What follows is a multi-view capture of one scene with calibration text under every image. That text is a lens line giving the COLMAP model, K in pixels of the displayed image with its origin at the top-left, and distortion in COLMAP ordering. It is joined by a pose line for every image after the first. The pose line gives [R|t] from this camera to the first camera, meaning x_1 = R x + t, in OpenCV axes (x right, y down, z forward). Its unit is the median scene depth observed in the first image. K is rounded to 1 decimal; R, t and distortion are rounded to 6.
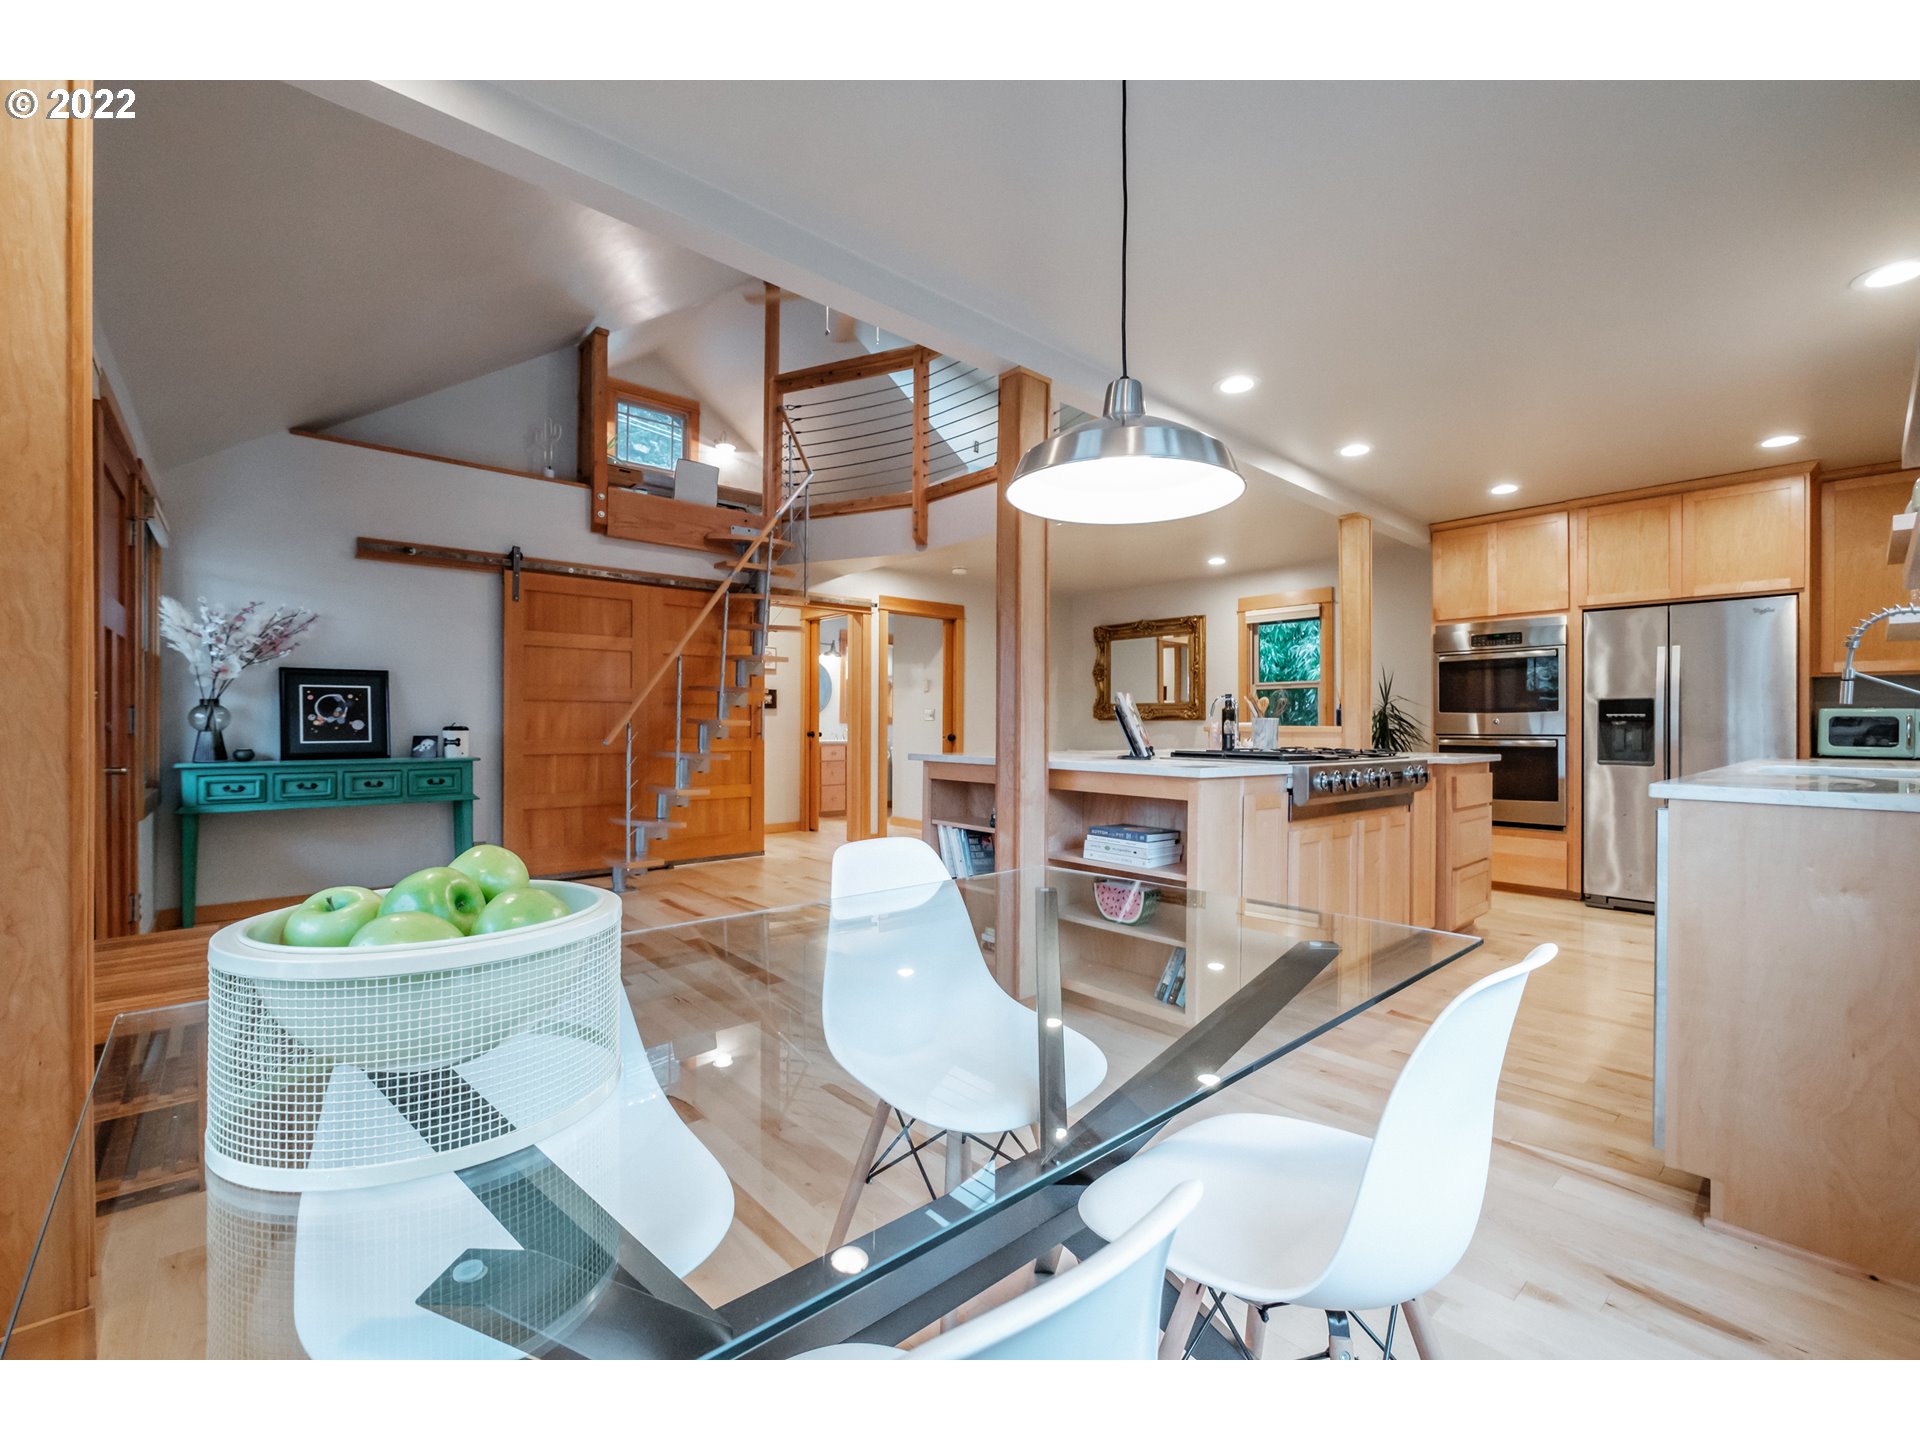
lens RADIAL K [[835.4, 0, 951.6], [0, 835.4, 718.3], [0, 0, 1]] dist [-0.011124, 0.001457]
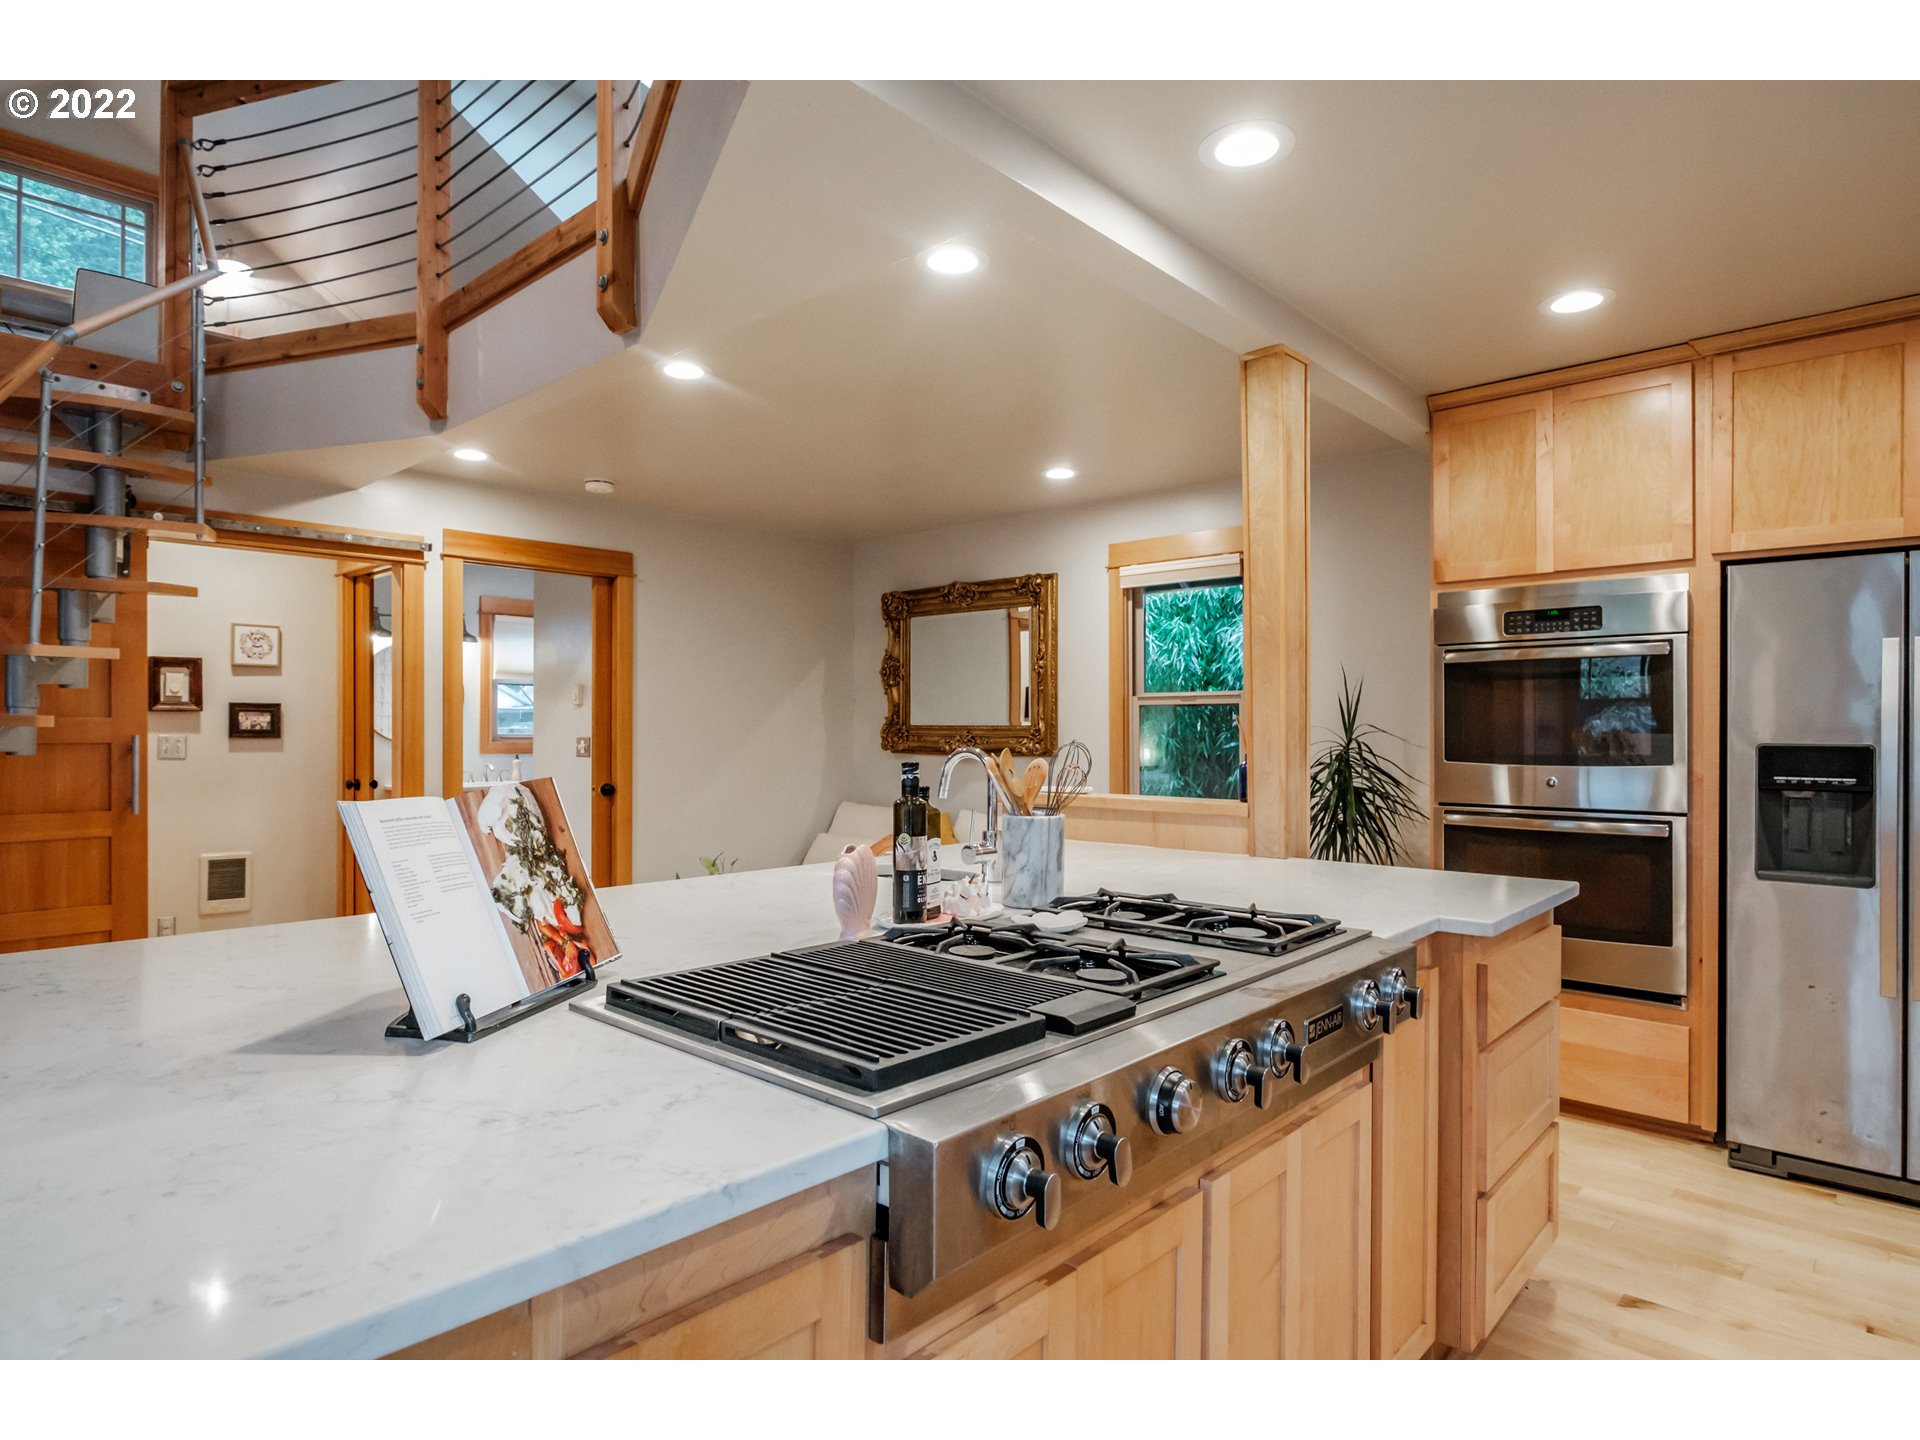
lens RADIAL K [[1082.1, 0, 947.0], [0, 1082.1, 723.9], [0, 0, 1]] dist [-0.006959, 0.001645]
pose [[0.994970, -0.002594, 0.100143, 0.218071], [0.001893, 0.999973, 0.007089, -0.036360], [-0.100159, -0.006864, 0.994948, 0.374977]]
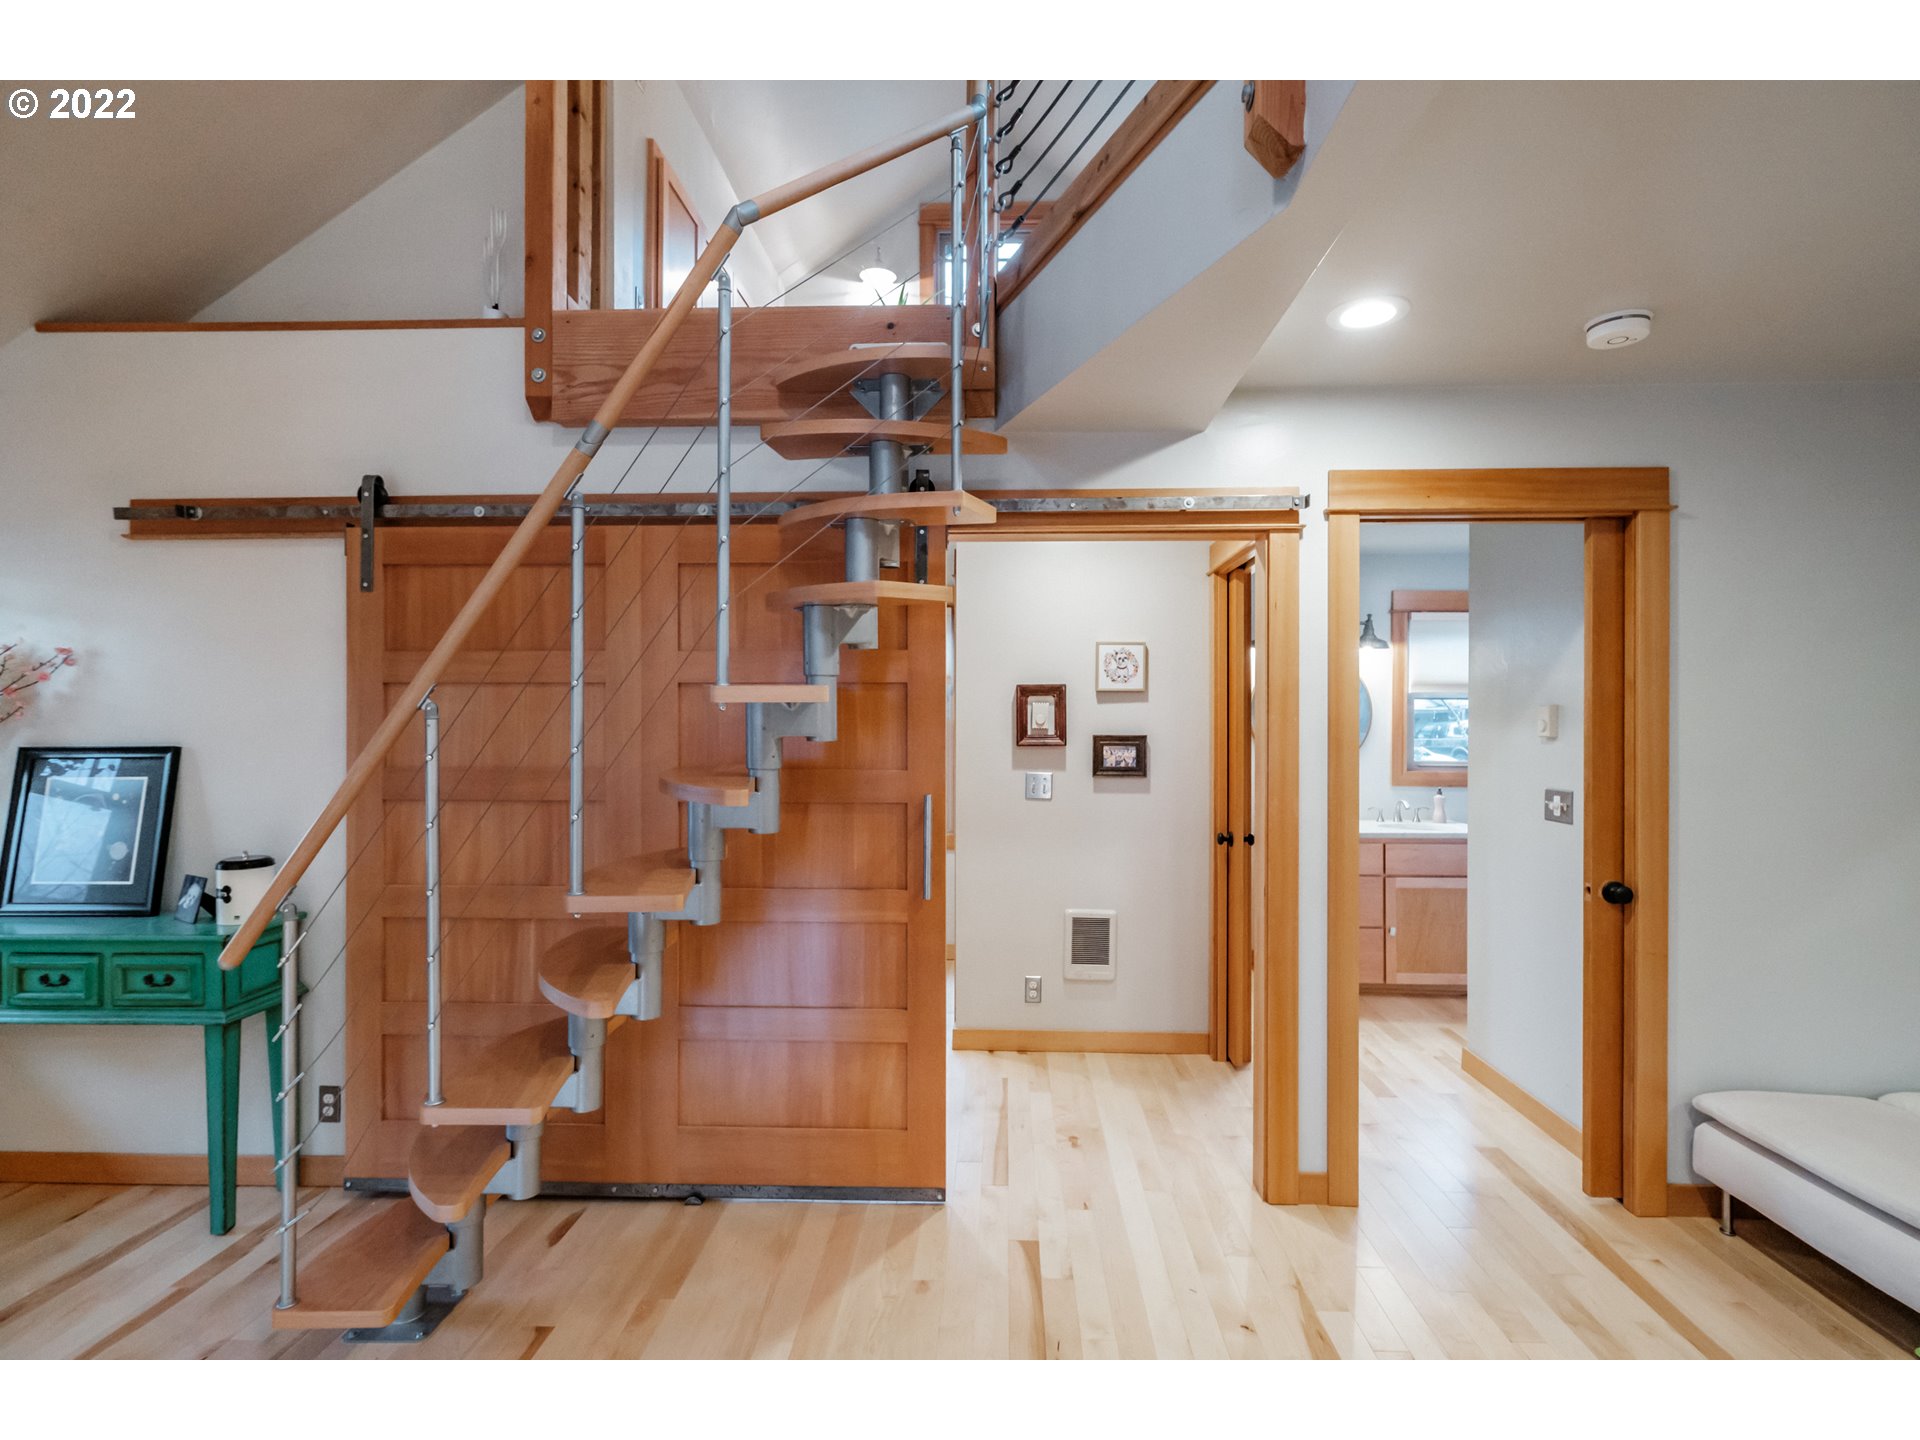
lens RADIAL K [[899.3, 0, 976.9], [0, 899.3, 723.1], [0, 0, 1]] dist [0.001547, 0.000064]
pose [[0.736053, -0.002537, -0.676919, 0.073981], [0.009132, 0.999939, 0.006182, -0.064701], [0.676862, -0.010732, 0.736031, 0.842600]]
